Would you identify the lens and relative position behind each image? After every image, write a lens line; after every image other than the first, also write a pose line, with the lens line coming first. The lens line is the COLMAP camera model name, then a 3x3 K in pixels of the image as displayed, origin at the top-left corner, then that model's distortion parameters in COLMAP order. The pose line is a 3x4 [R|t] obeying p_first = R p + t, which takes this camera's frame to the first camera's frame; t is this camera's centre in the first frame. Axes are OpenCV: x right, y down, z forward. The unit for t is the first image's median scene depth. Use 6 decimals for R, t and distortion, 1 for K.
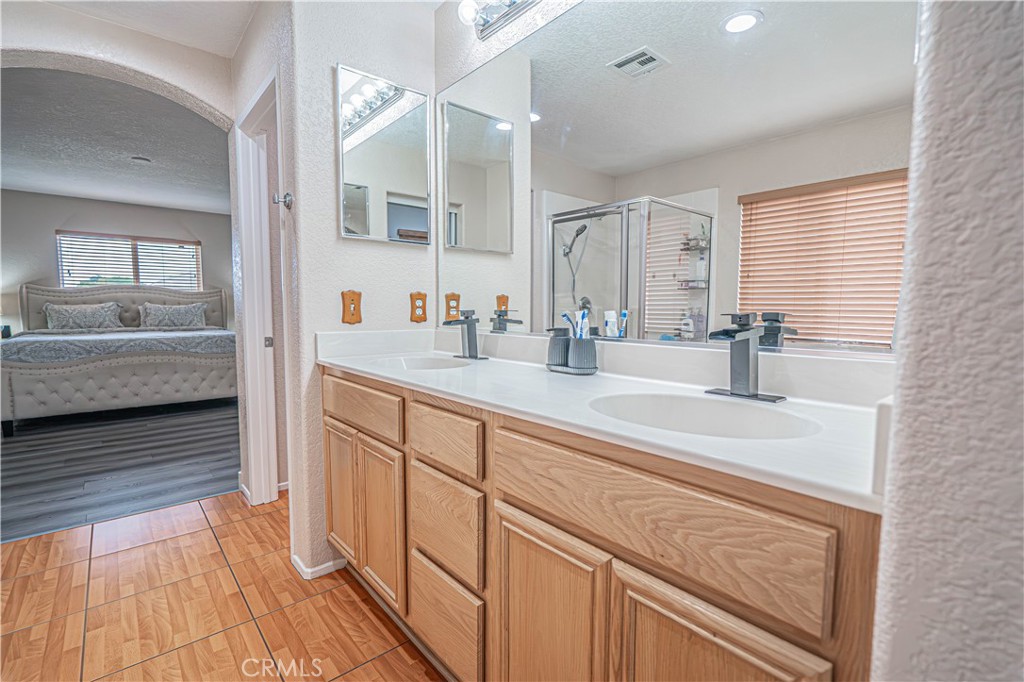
lens RADIAL K [[465.4, 0, 517.6], [0, 465.4, 343.6], [0, 0, 1]] dist [-0.004295, 0.000339]
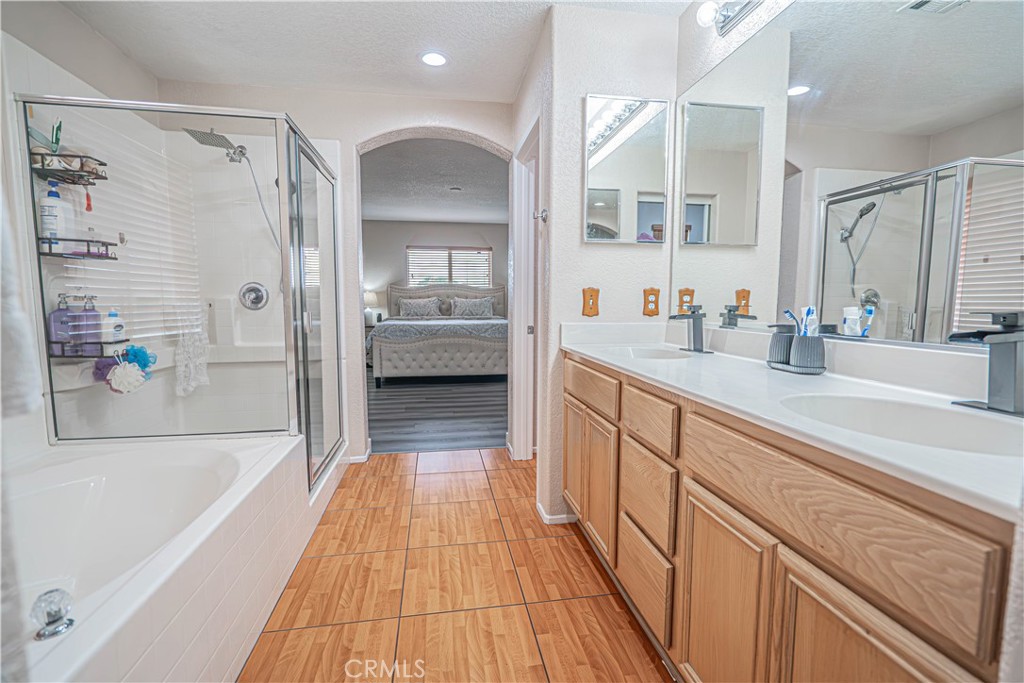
lens RADIAL K [[461.6, 0, 514.6], [0, 461.6, 344.0], [0, 0, 1]] dist [-0.004750, 0.000468]
pose [[0.852664, 0.048055, -0.520245, 0.094750], [-0.039415, 0.998840, 0.027663, 0.002037], [0.520971, -0.003081, 0.853569, -0.090755]]
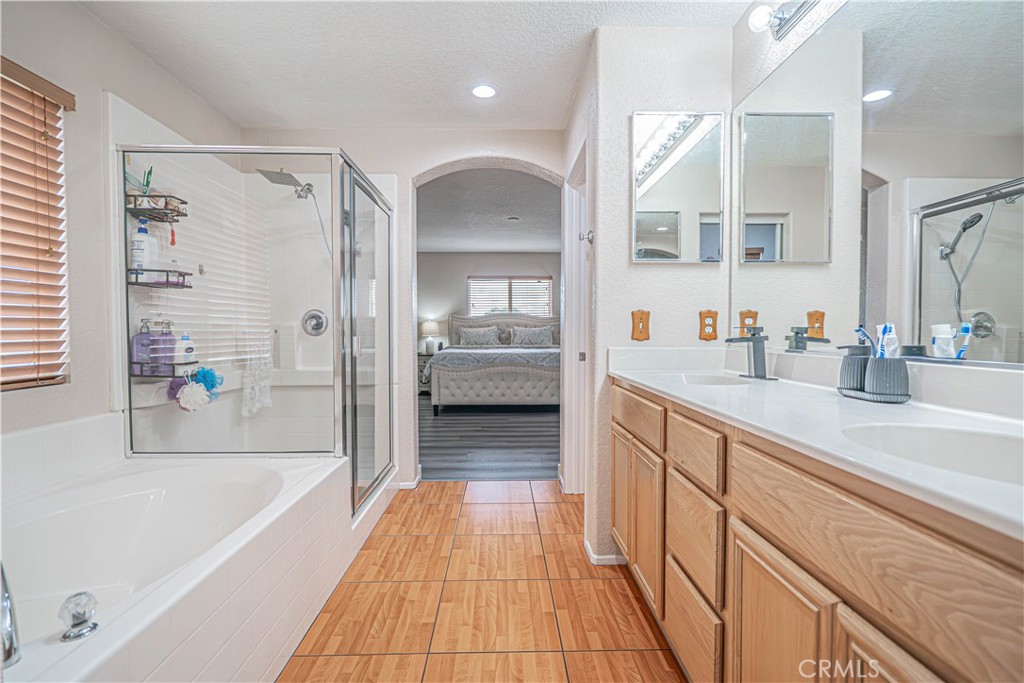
lens RADIAL K [[466.2, 0, 511.8], [0, 466.2, 344.0], [0, 0, 1]] dist [-0.003586, -0.000220]
pose [[0.768372, 0.014426, -0.639841, 0.124953], [-0.045611, 0.998438, -0.032262, 0.016229], [0.638377, 0.053973, 0.767829, -0.036190]]
